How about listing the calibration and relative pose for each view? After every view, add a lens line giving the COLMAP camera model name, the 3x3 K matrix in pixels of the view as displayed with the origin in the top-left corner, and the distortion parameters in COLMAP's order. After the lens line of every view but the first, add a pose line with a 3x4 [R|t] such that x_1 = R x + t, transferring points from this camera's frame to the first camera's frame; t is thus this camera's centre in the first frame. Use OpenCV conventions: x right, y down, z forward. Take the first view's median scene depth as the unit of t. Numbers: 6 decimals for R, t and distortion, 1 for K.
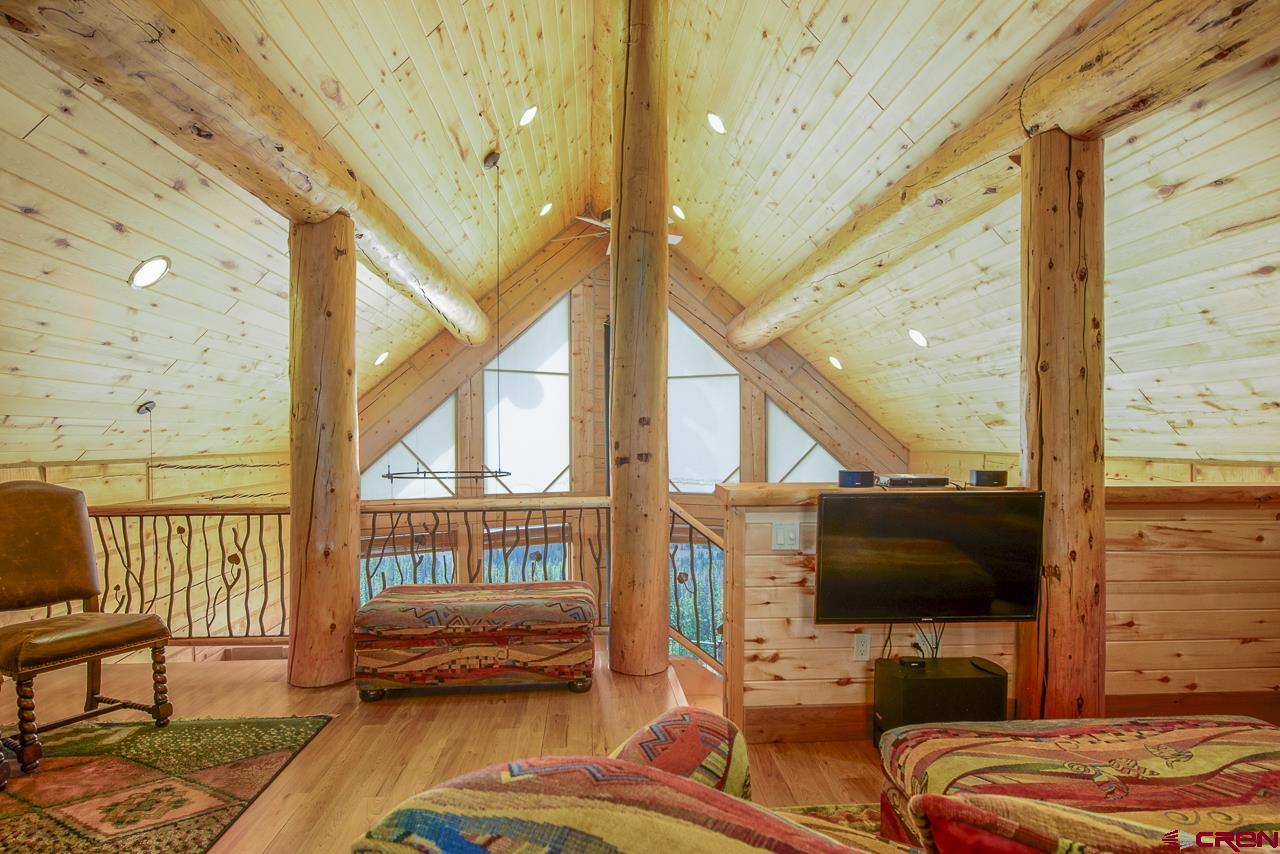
lens RADIAL K [[667.2, 0, 630.5], [0, 667.2, 454.6], [0, 0, 1]] dist [-0.000312, -0.005129]
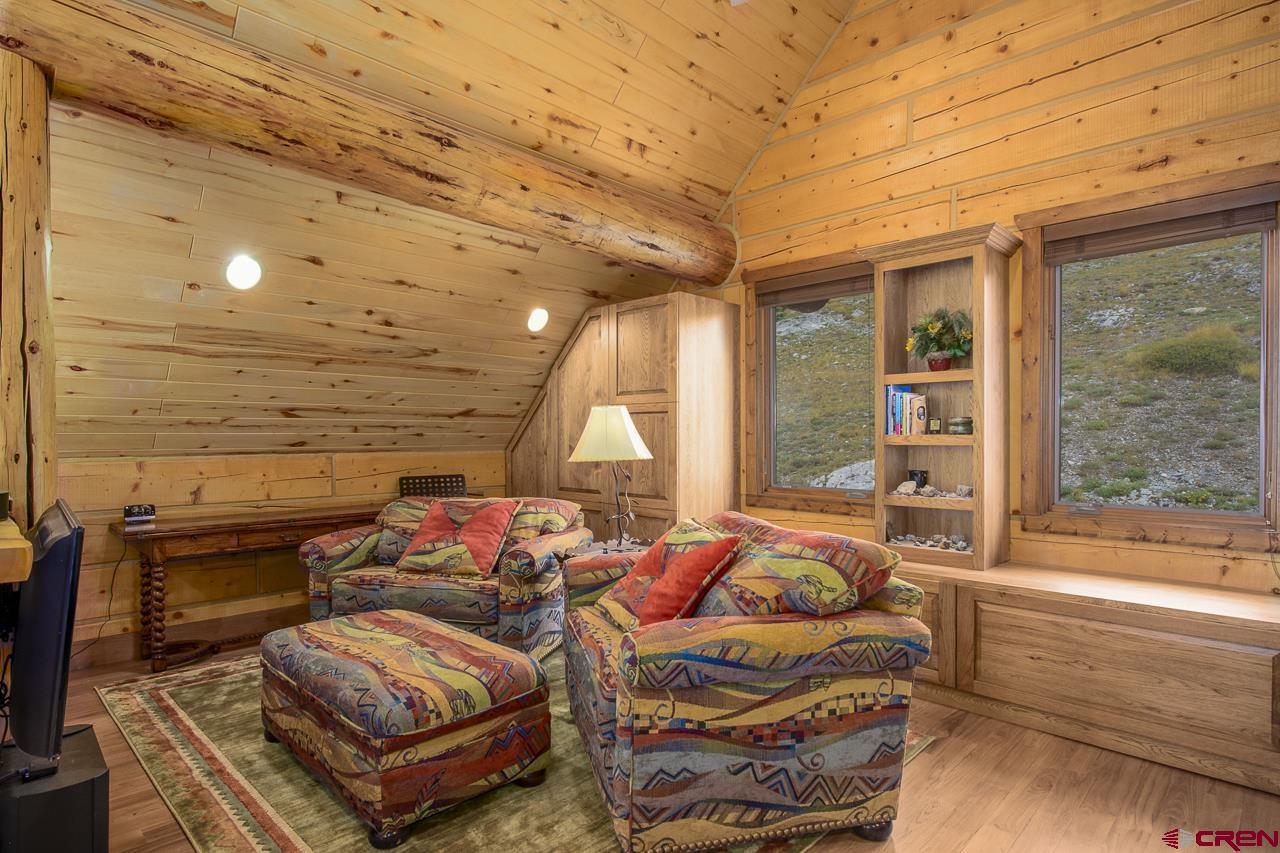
lens RADIAL K [[667.2, 0, 646.4], [0, 667.2, 436.8], [0, 0, 1]] dist [-0.000312, -0.005129]
pose [[-0.671392, 0.006690, 0.741072, -0.683391], [0.028822, 0.999438, 0.017090, -0.021778], [-0.740542, 0.032834, -0.671208, 1.418256]]
